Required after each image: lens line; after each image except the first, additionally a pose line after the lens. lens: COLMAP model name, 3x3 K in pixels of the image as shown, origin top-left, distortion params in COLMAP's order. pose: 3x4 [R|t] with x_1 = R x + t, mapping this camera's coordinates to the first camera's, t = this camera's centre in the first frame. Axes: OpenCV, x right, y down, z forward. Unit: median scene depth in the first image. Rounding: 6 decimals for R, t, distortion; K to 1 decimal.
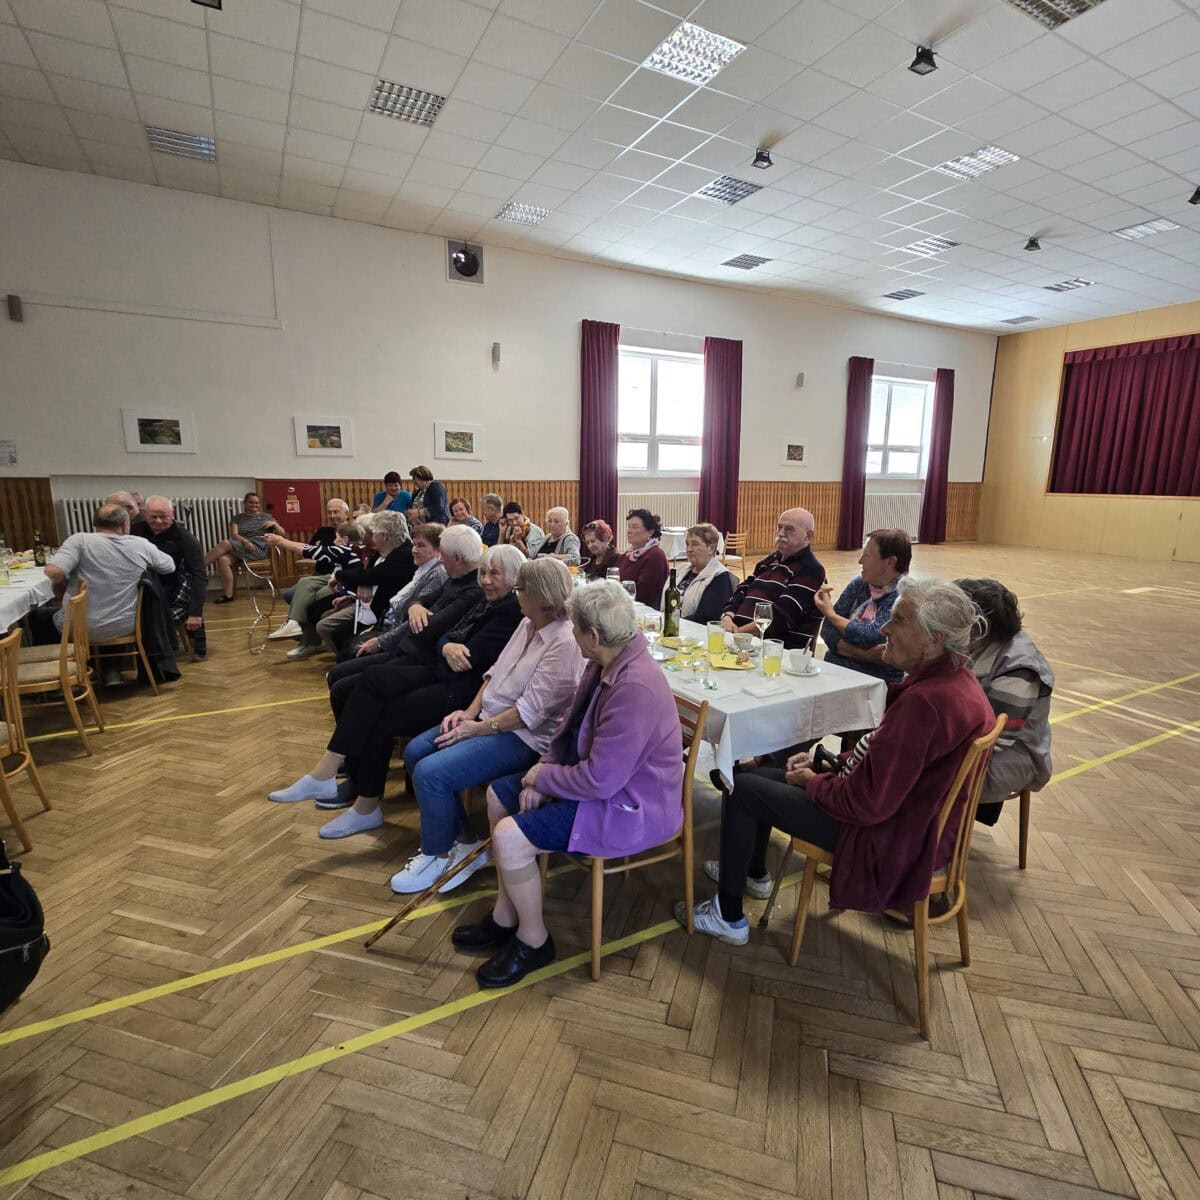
lens RADIAL K [[640.2, 0, 600.4], [0, 640.2, 613.0], [0, 0, 1]] dist [0.001104, -0.000303]
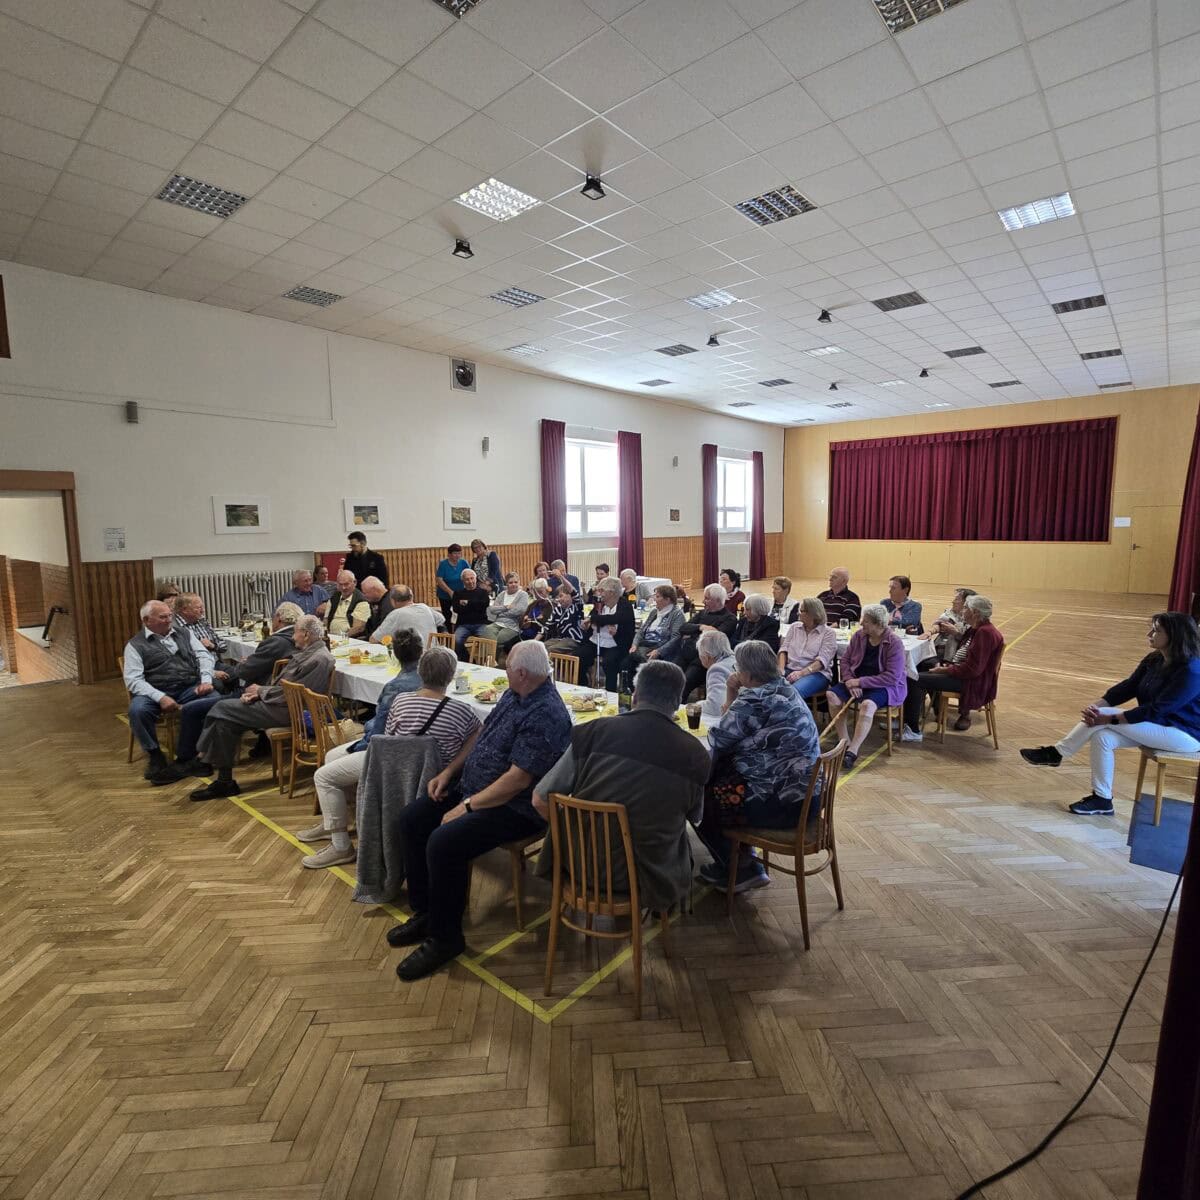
lens RADIAL K [[646.6, 0, 602.4], [0, 646.6, 600.0], [0, 0, 1]] dist [0.002971, 0.000206]
pose [[0.938013, -0.060674, 0.341249, -0.339072], [0.091975, 0.992834, -0.076292, 0.008778], [-0.334175, 0.102949, 0.936872, -0.190261]]
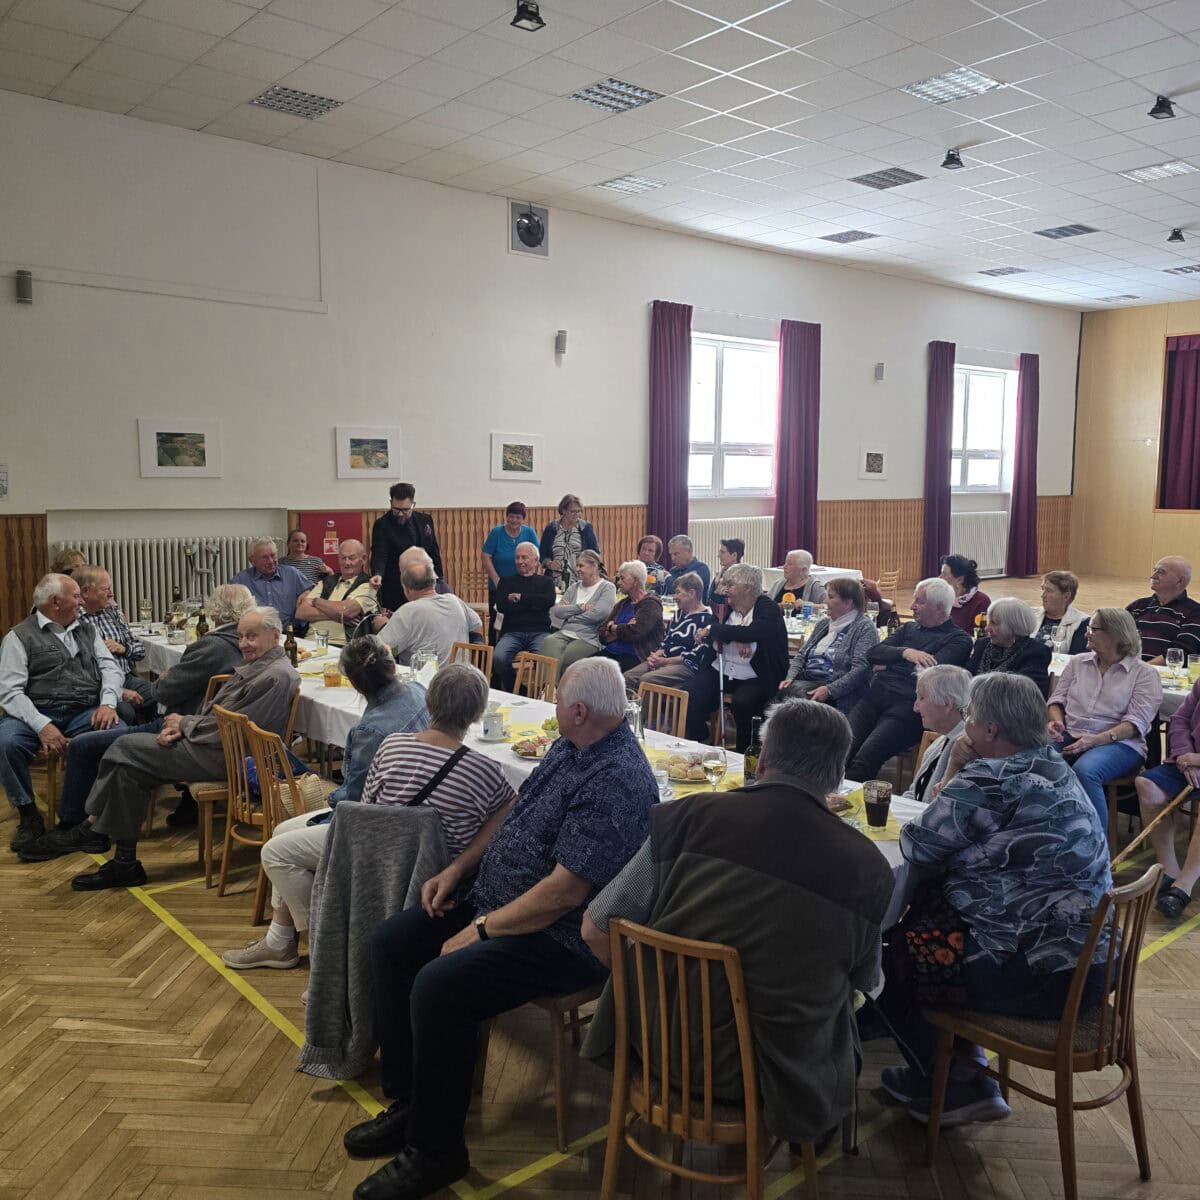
lens RADIAL K [[1057.3, 0, 596.2], [0, 1057.3, 592.9], [0, 0, 1]] dist [0.082491, -0.075107]
pose [[0.978898, -0.024992, 0.202814, -0.329861], [0.044900, 0.994544, -0.094162, 0.010964], [-0.199354, 0.101281, 0.974679, -0.184928]]
